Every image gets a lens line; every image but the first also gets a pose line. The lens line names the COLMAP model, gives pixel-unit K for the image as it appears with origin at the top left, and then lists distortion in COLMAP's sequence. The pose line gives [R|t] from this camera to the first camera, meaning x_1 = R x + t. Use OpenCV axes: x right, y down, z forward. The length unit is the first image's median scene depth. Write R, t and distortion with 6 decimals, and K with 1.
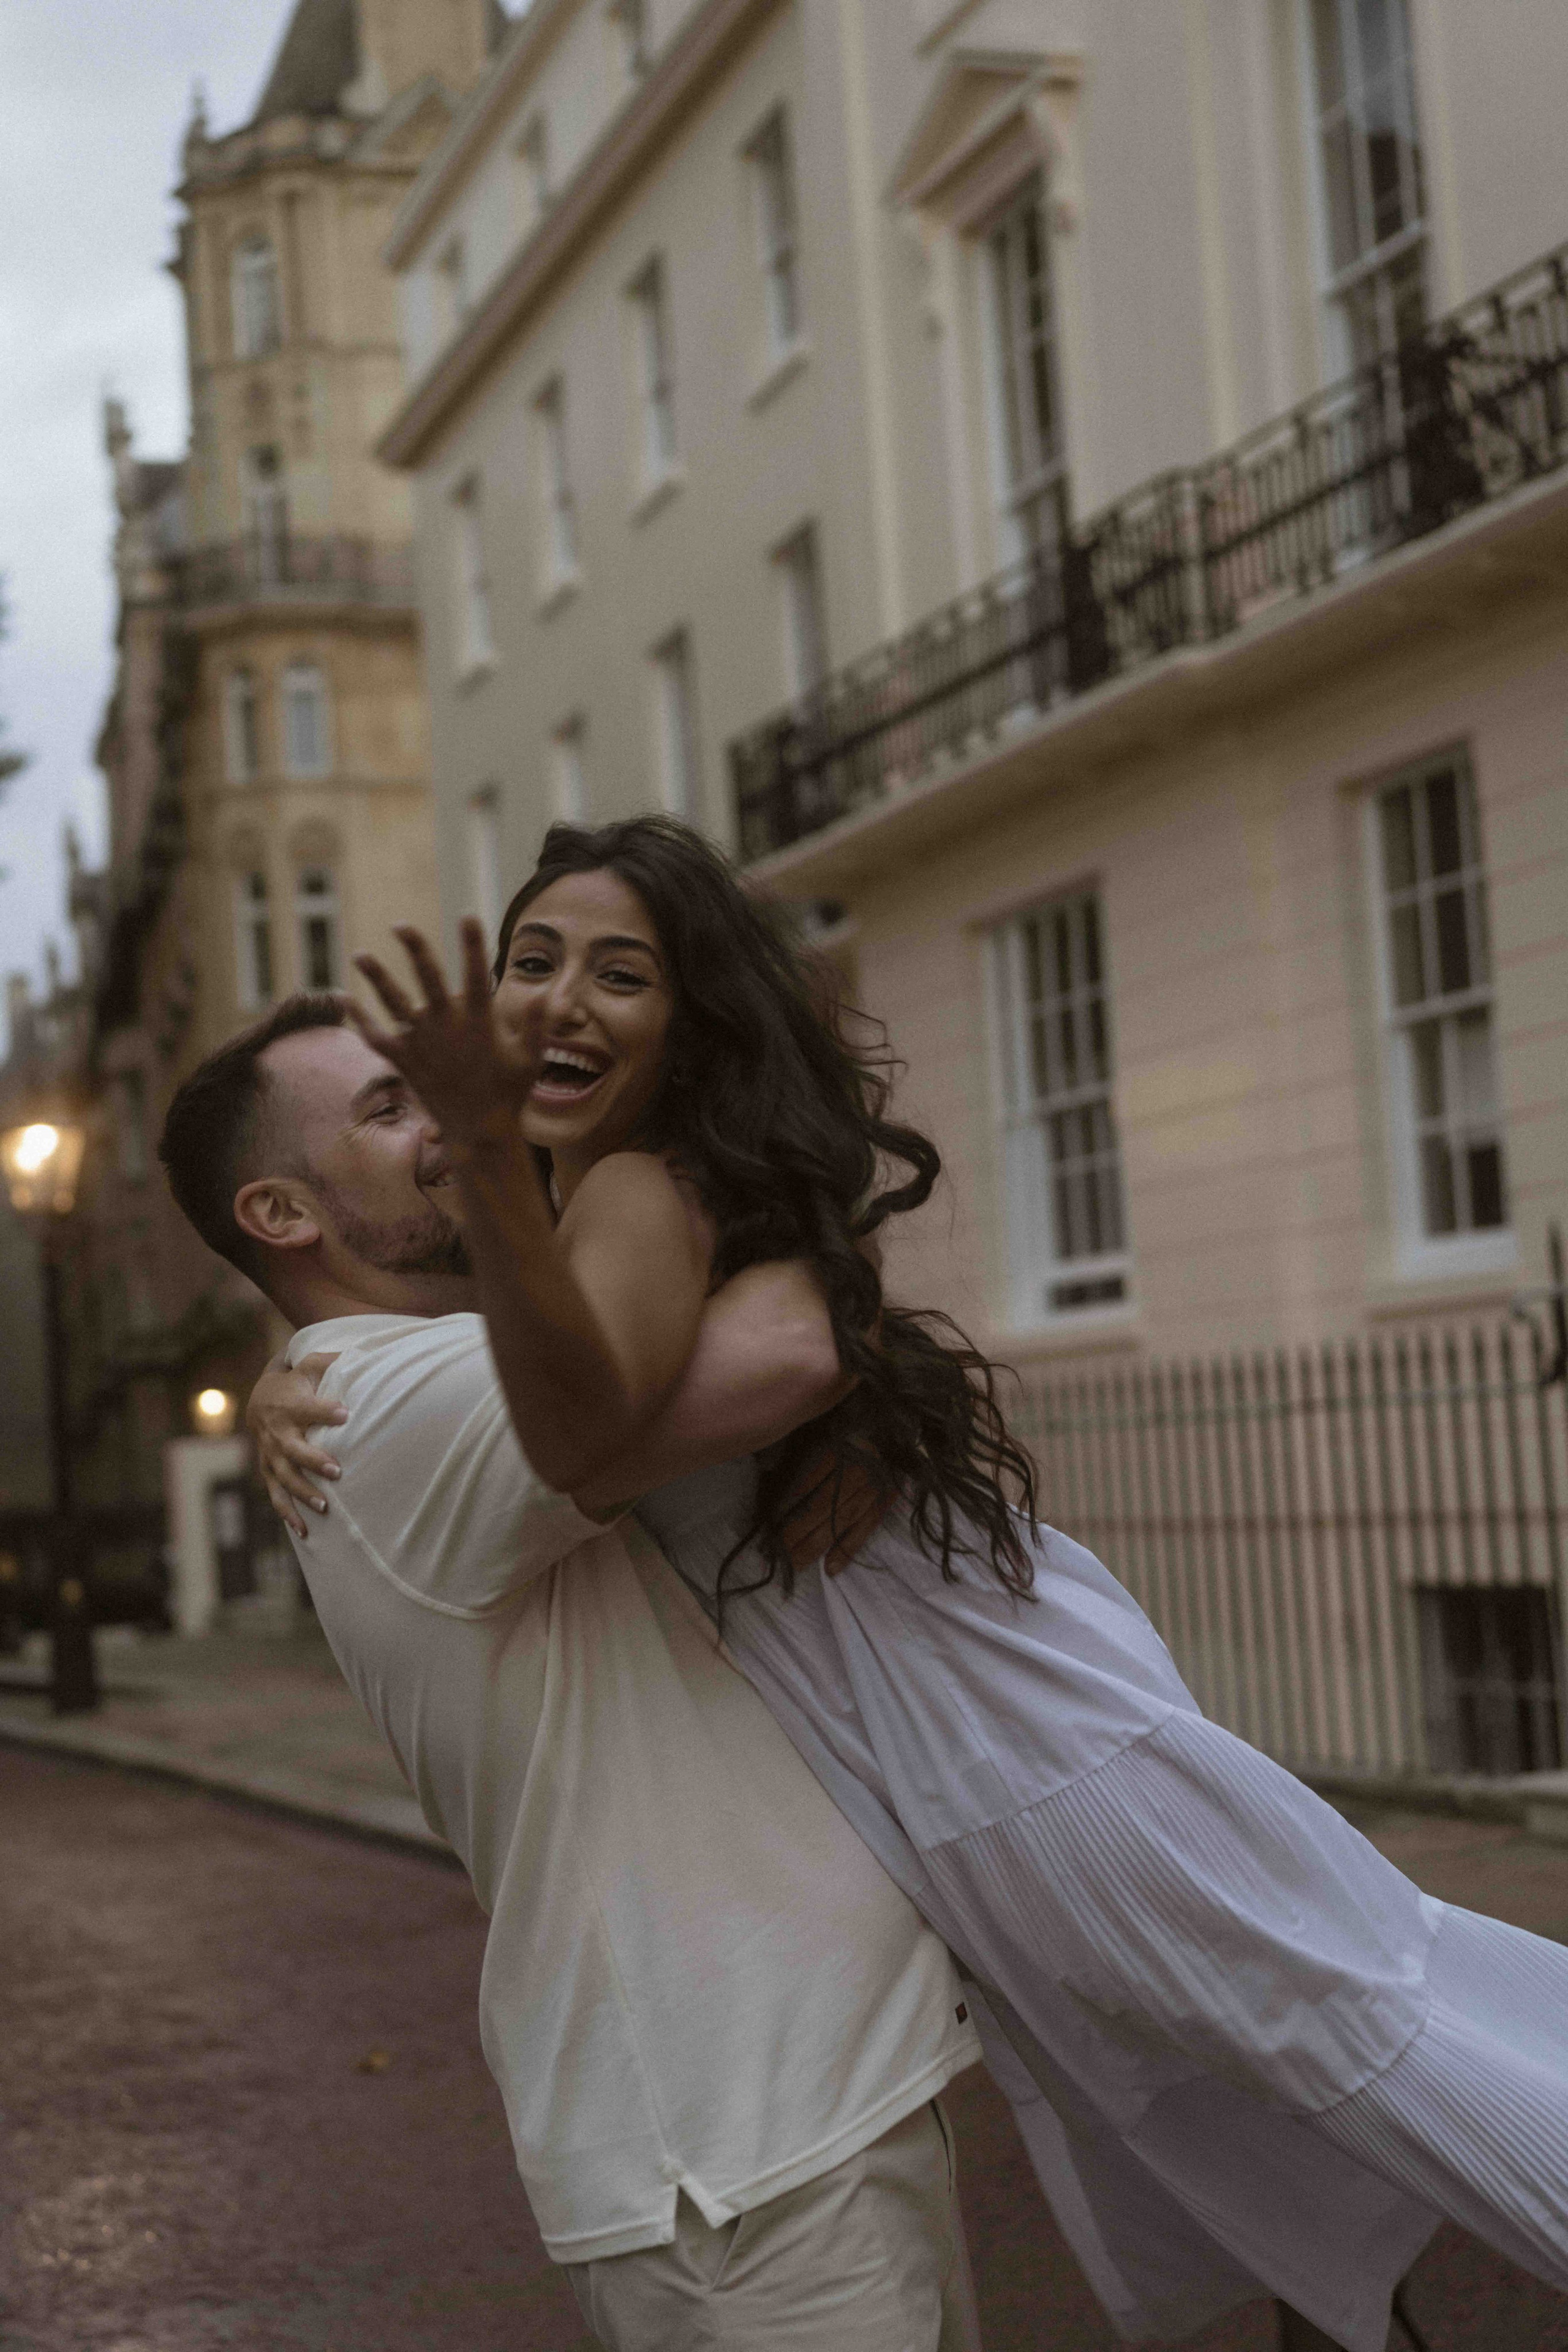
lens RADIAL K [[3753.2, 0, 784.0], [0, 3753.2, 1176.0], [0, 0, 1]] dist [0.022974, 0.086943]
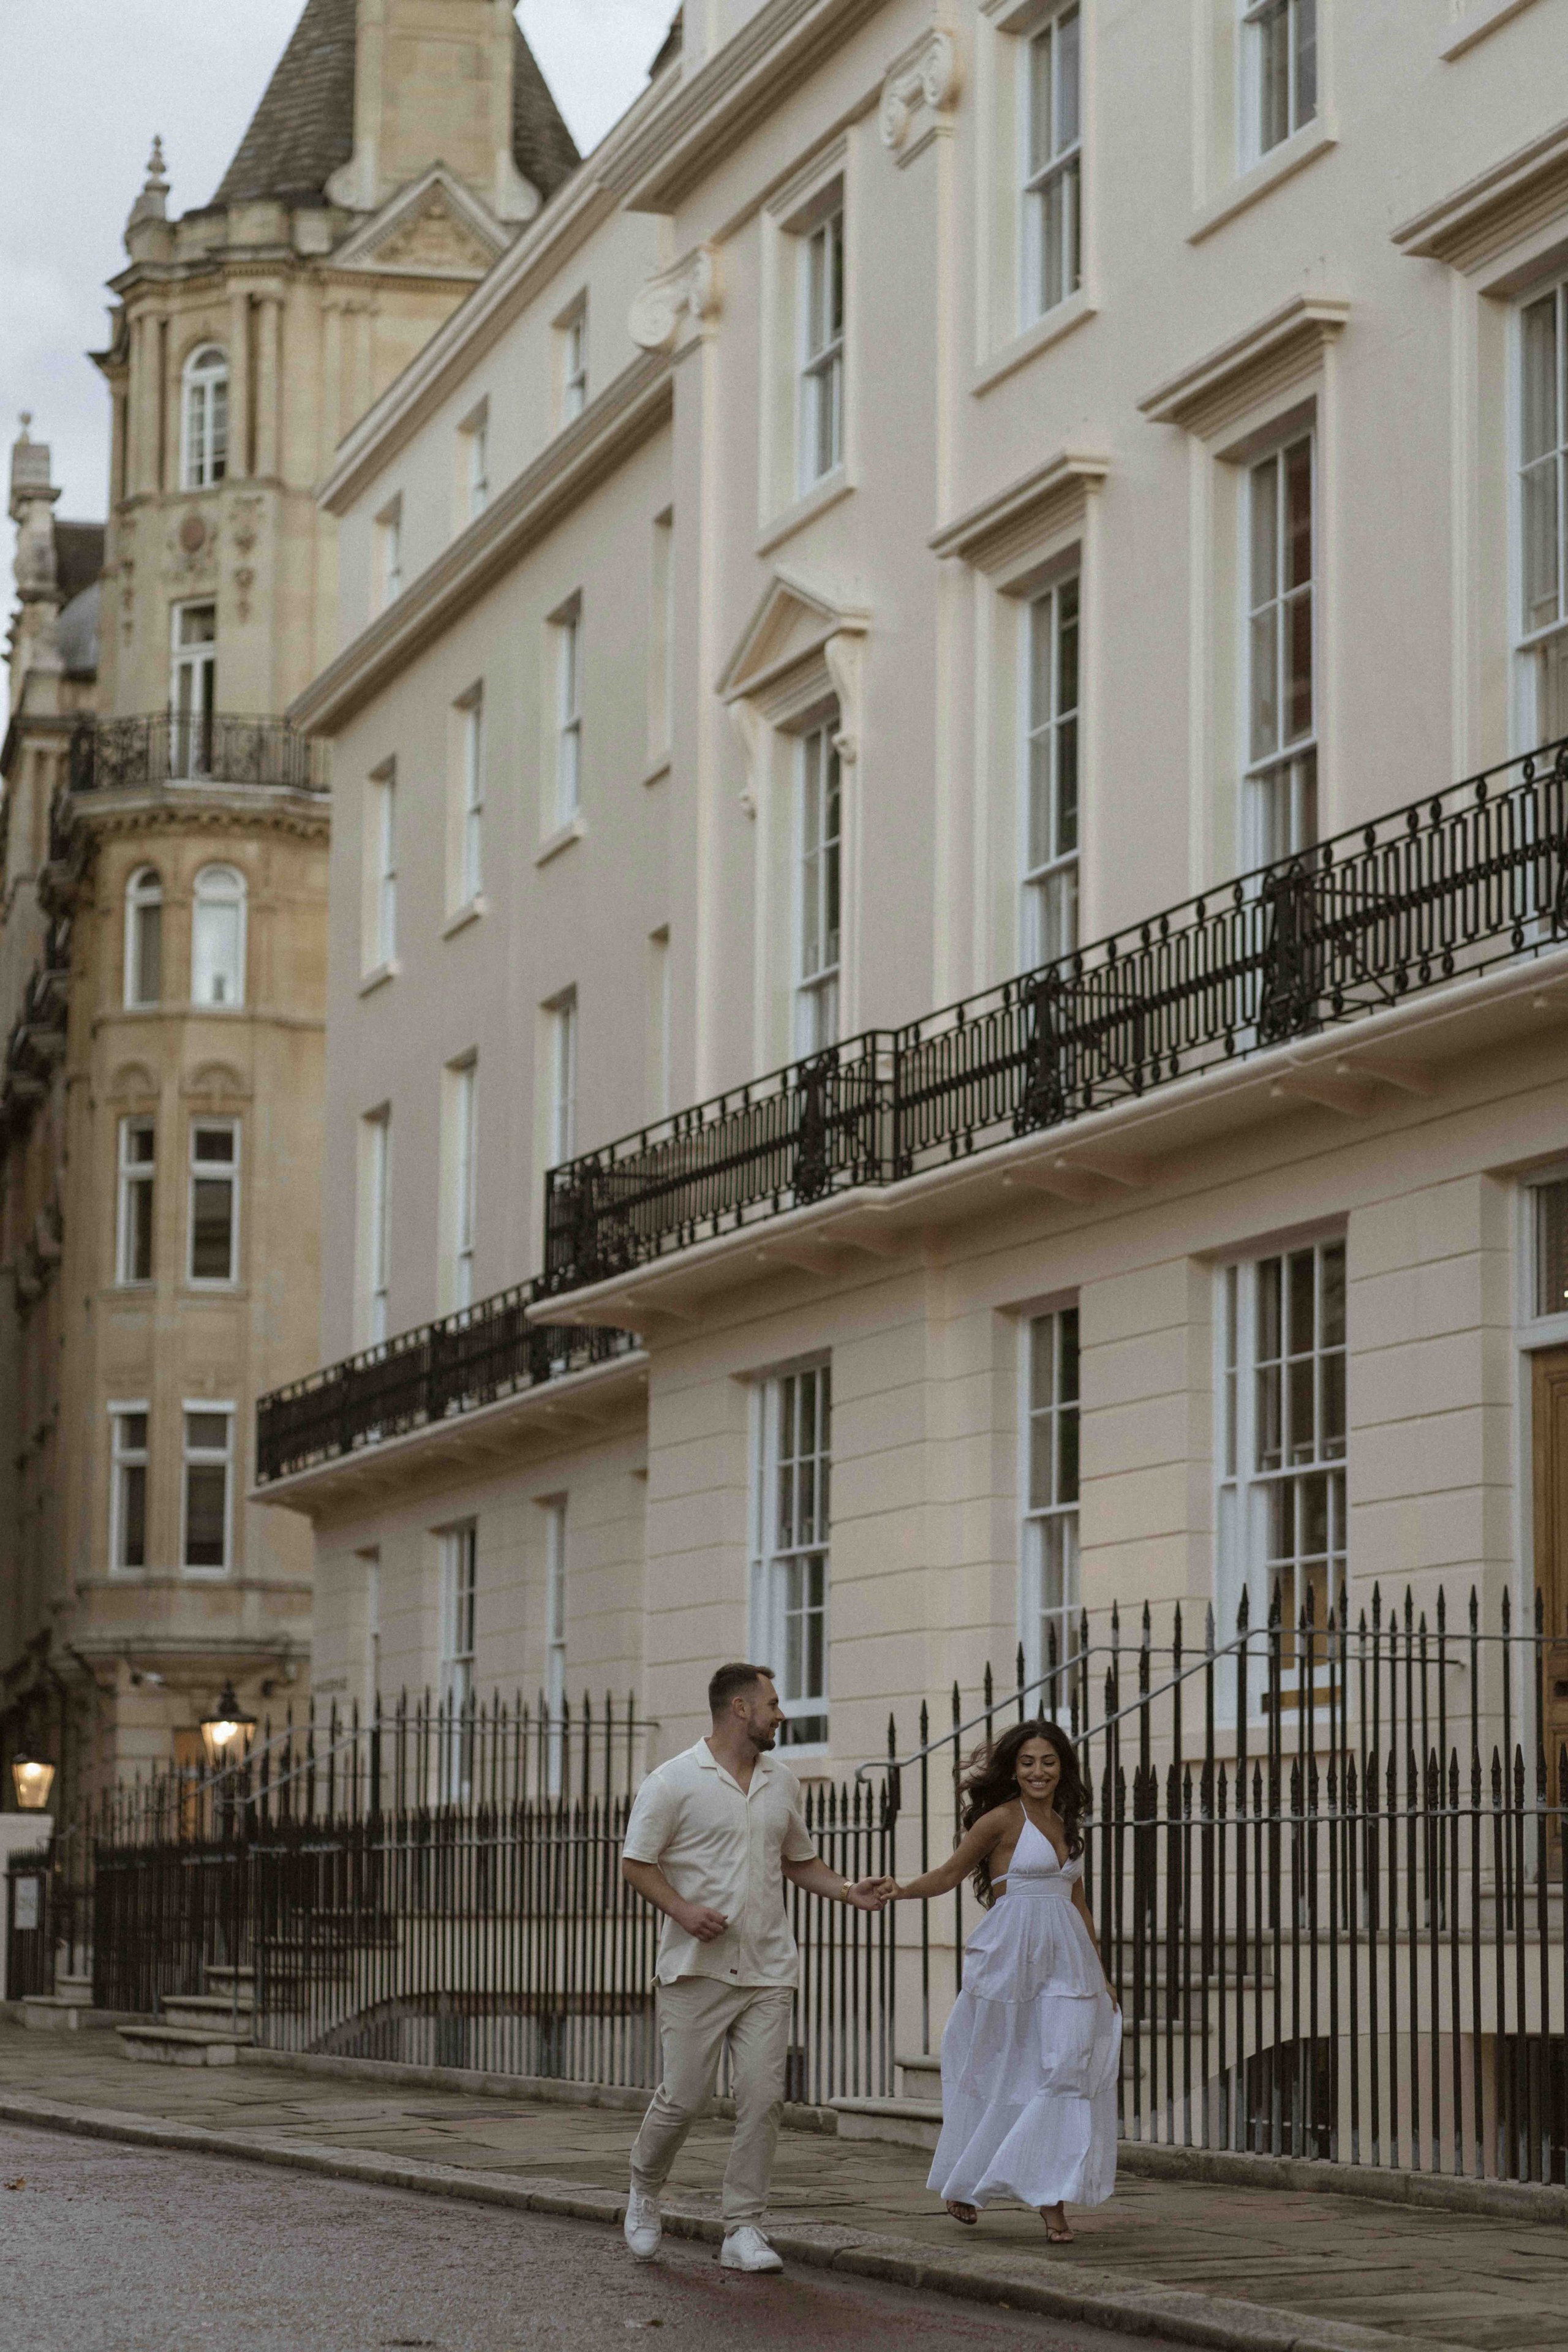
lens RADIAL K [[5759.1, 0, 784.0], [0, 5759.1, 1176.0], [0, 0, 1]] dist [-0.019001, 0.127627]
pose [[0.996578, 0.073720, -0.037386, 0.123236], [-0.075612, 0.995779, -0.052025, -0.040462], [0.033393, 0.054674, 0.997946, -0.651686]]
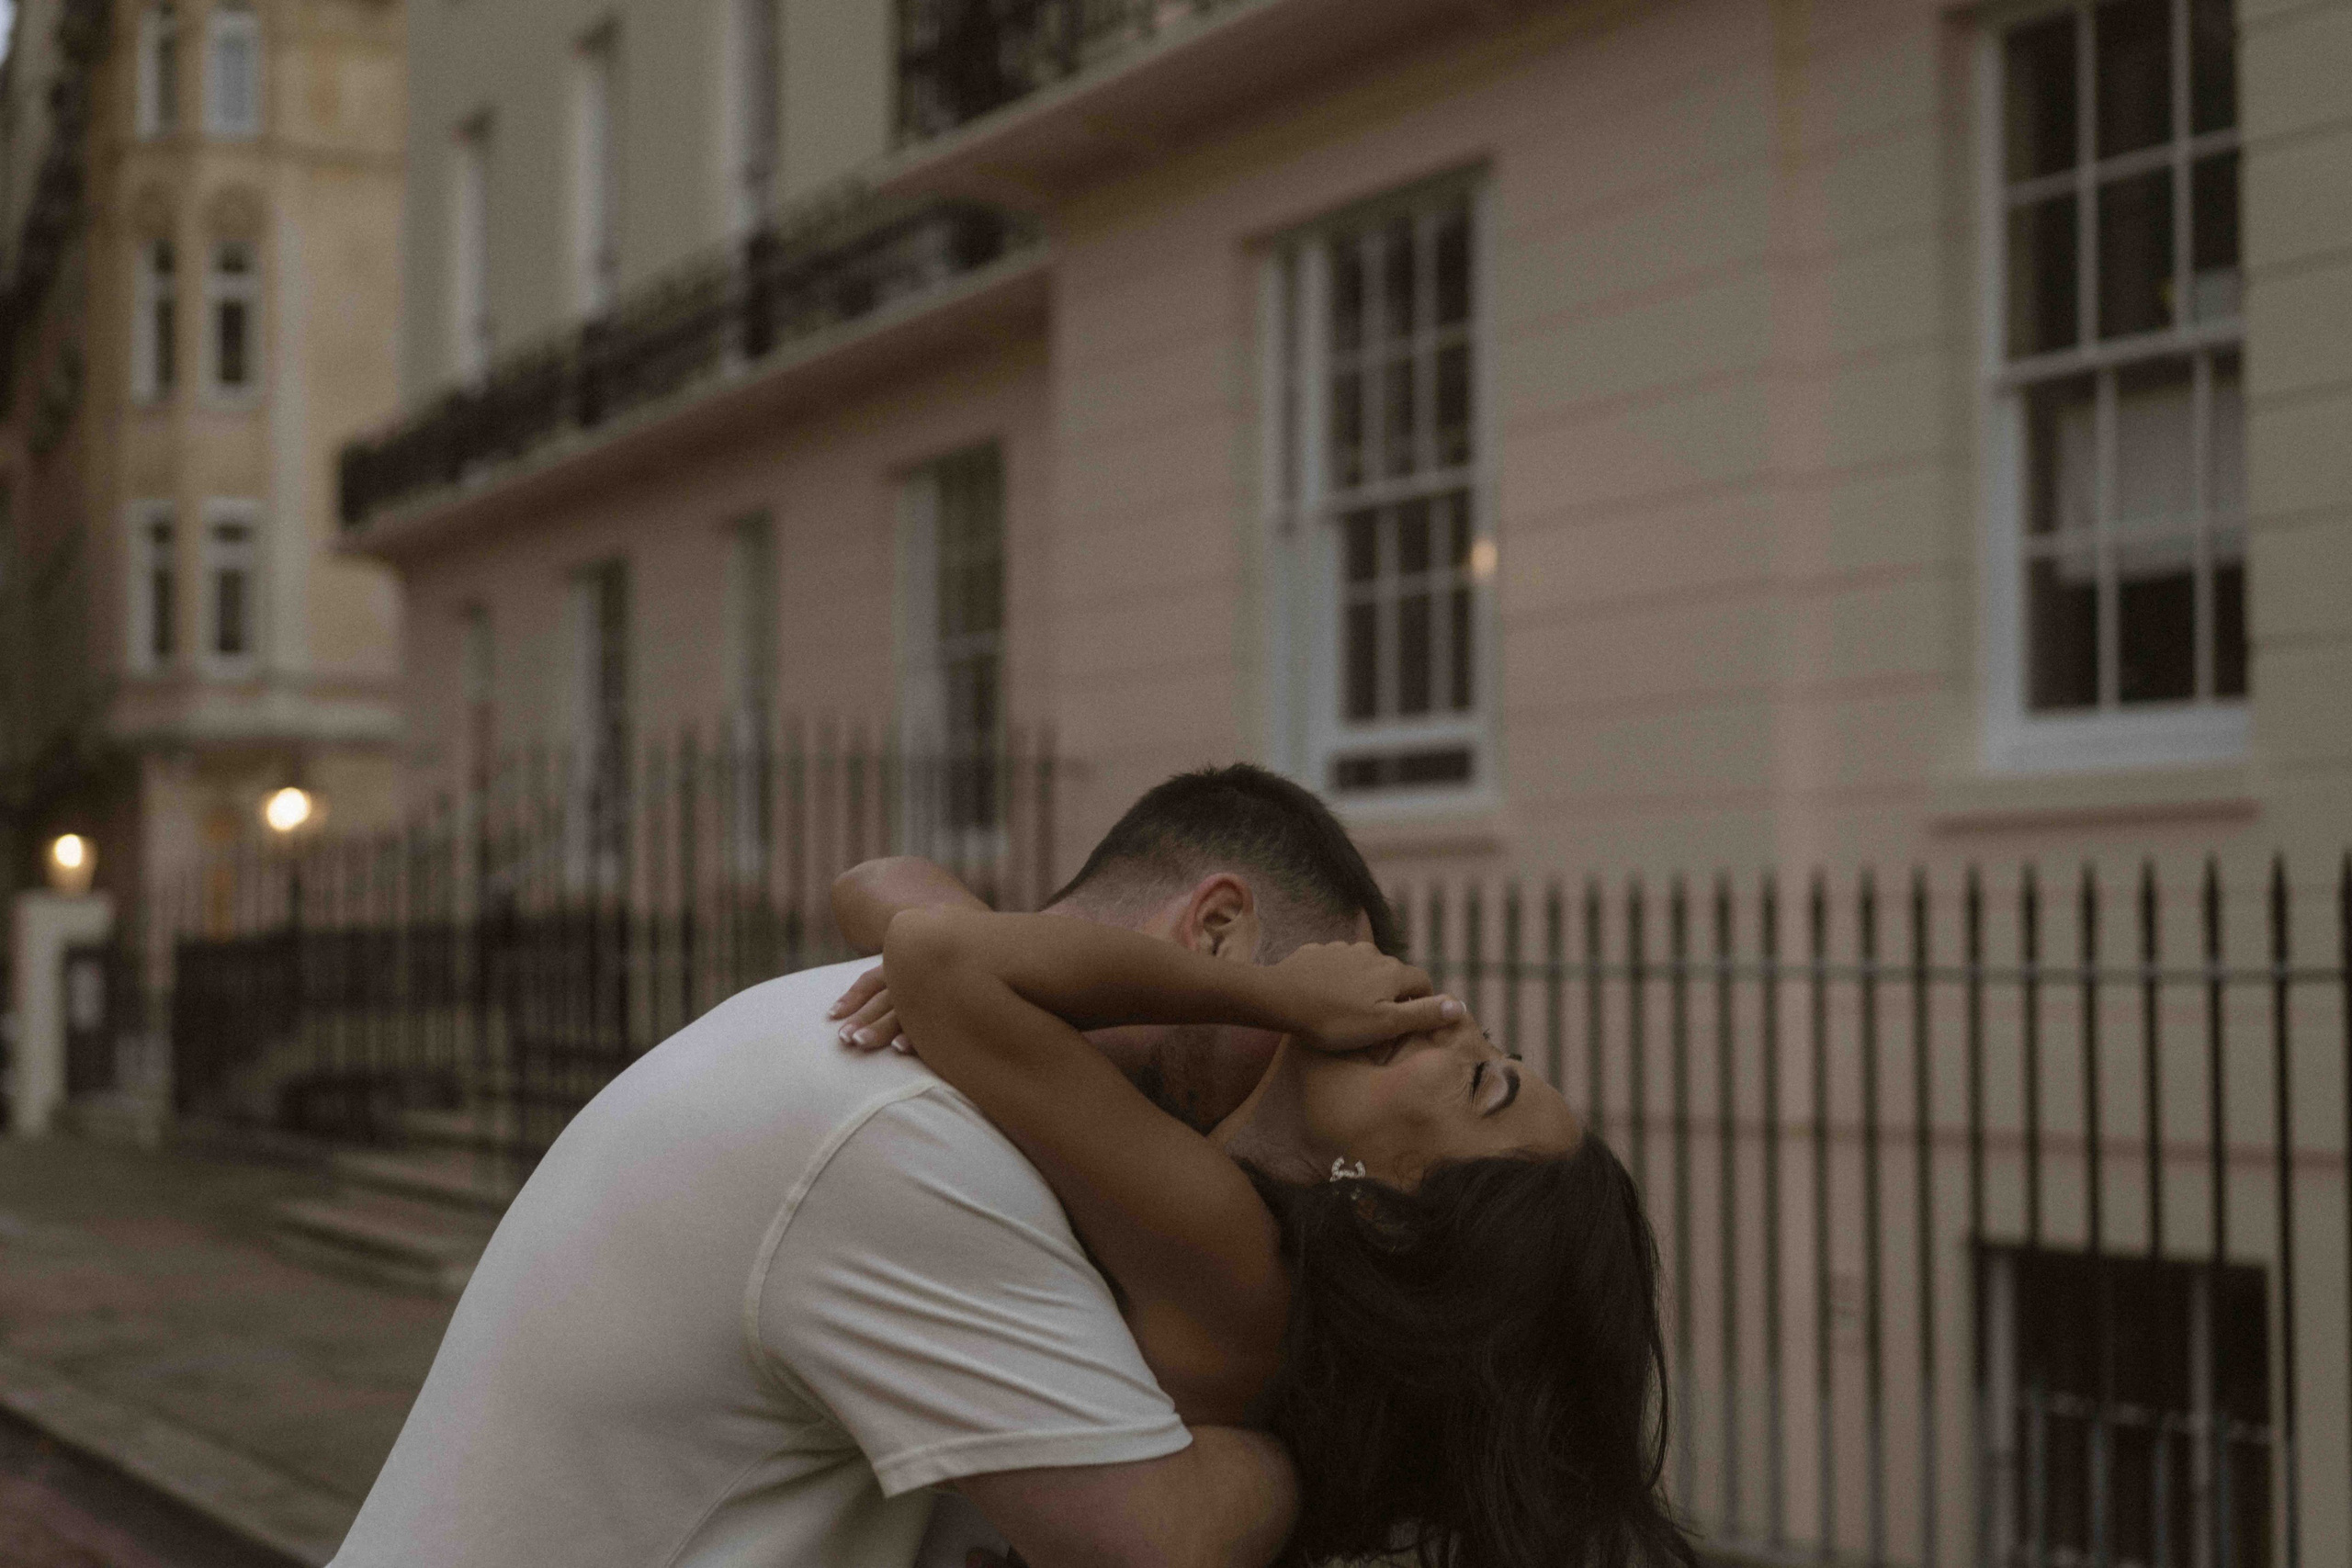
lens RADIAL K [[3734.1, 0, 1176.0], [0, 3734.1, 784.0], [0, 0, 1]] dist [0.024164, -0.045780]
pose [[0.987900, 0.072185, 0.137268, -0.054315], [-0.075625, 0.996935, 0.020012, 0.022677], [-0.135403, -0.030151, 0.990332, 0.314906]]
